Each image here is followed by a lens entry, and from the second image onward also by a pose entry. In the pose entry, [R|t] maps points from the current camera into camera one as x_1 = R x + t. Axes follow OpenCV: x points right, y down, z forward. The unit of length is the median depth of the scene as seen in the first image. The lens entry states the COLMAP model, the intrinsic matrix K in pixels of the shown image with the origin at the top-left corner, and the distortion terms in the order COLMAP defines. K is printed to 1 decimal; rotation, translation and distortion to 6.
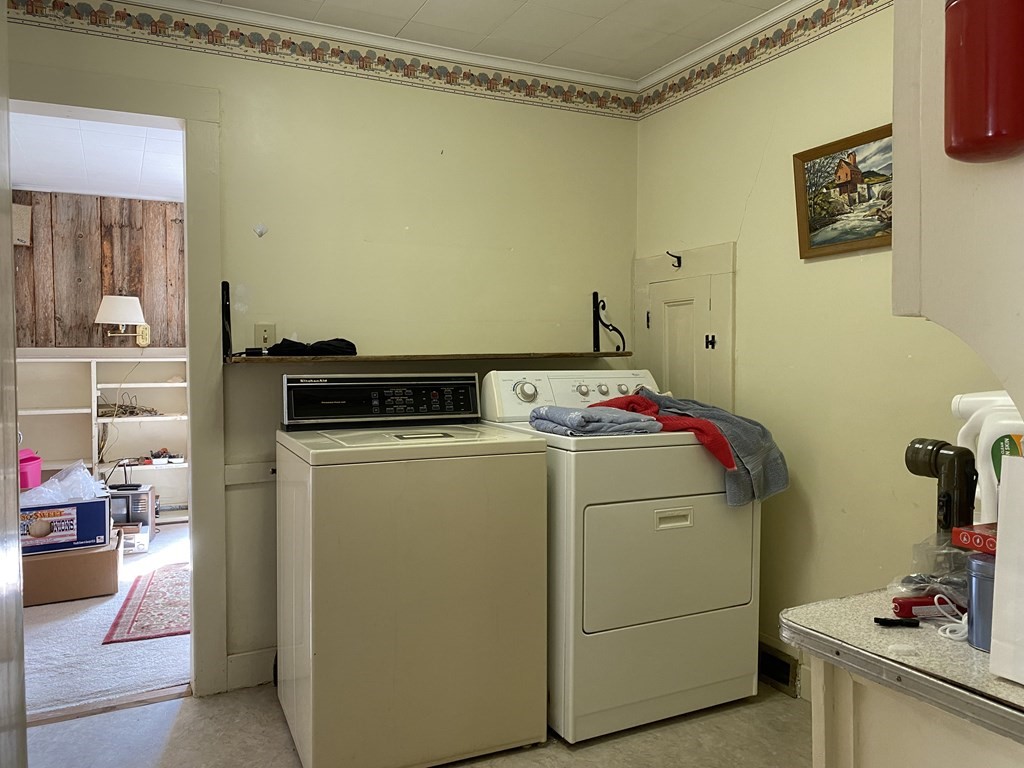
lens RADIAL K [[779.1, 0, 512.0], [0, 779.1, 381.7], [0, 0, 1]] dist [0.002168, -0.001117]
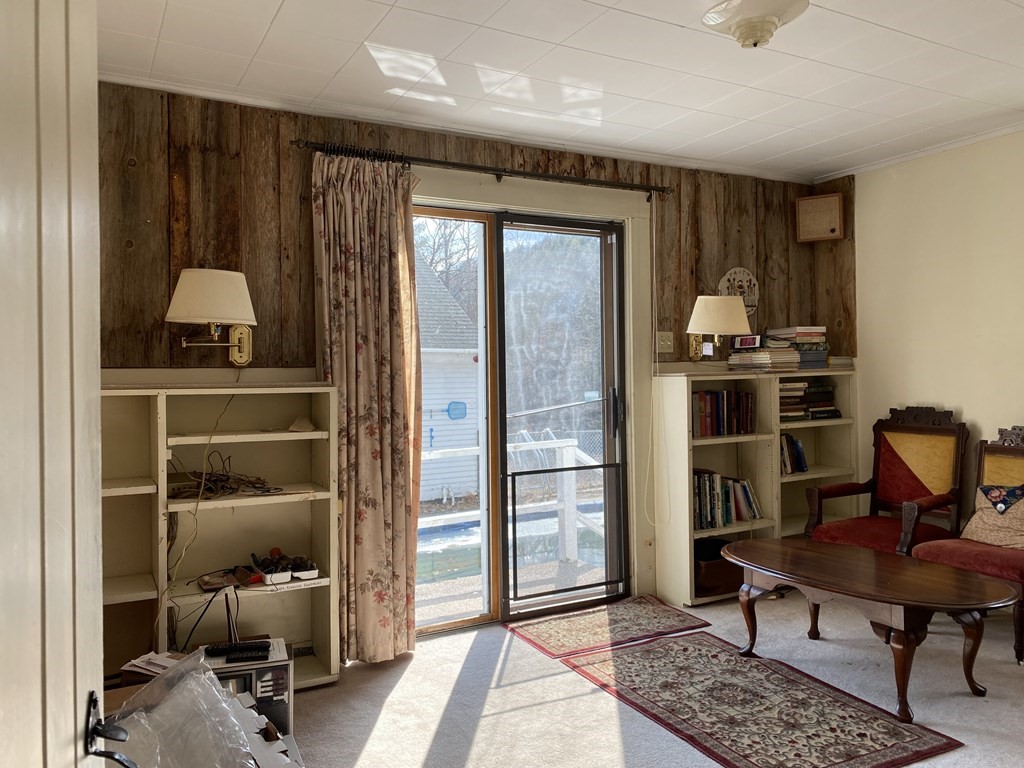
lens RADIAL K [[779.1, 0, 509.8], [0, 779.1, 381.7], [0, 0, 1]] dist [0.002168, -0.001117]
pose [[0.999427, -0.005951, 0.033325, -0.306780], [0.006889, 0.999581, -0.028112, -0.017430], [-0.033144, 0.028326, 0.999049, 0.448947]]
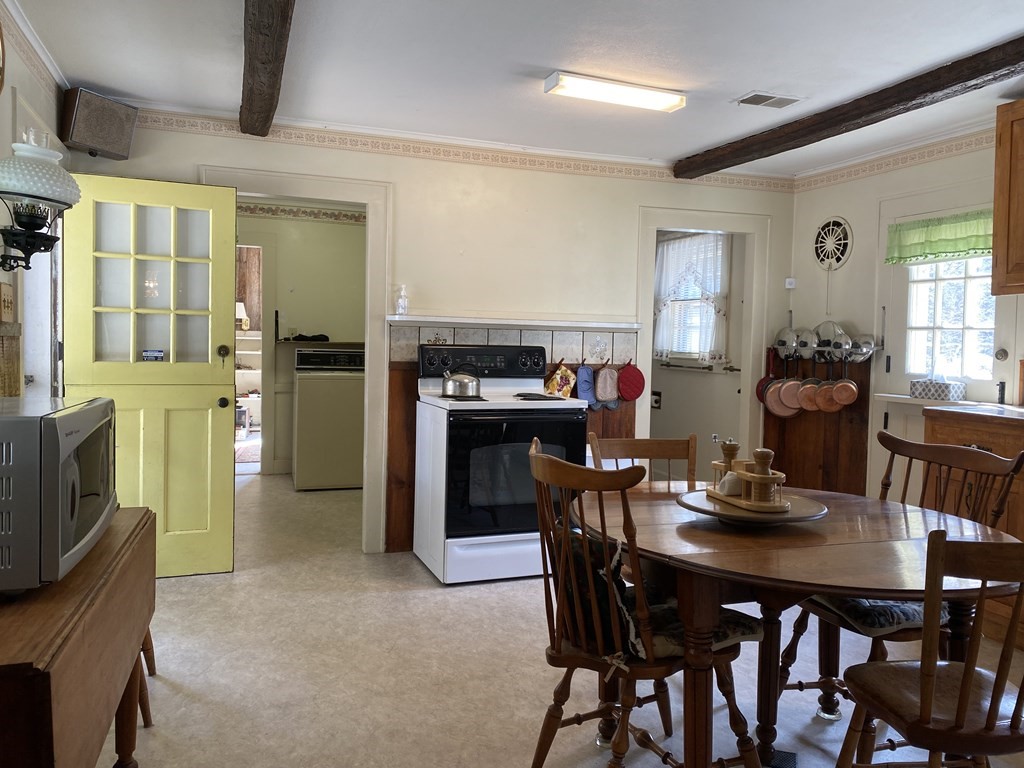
lens RADIAL K [[779.1, 0, 515.9], [0, 779.1, 385.8], [0, 0, 1]] dist [0.002168, -0.001117]
pose [[0.993460, 0.035002, -0.108686, 0.329702], [-0.031594, 0.998958, 0.032922, 0.002917], [0.109725, -0.029272, 0.993531, -0.686150]]
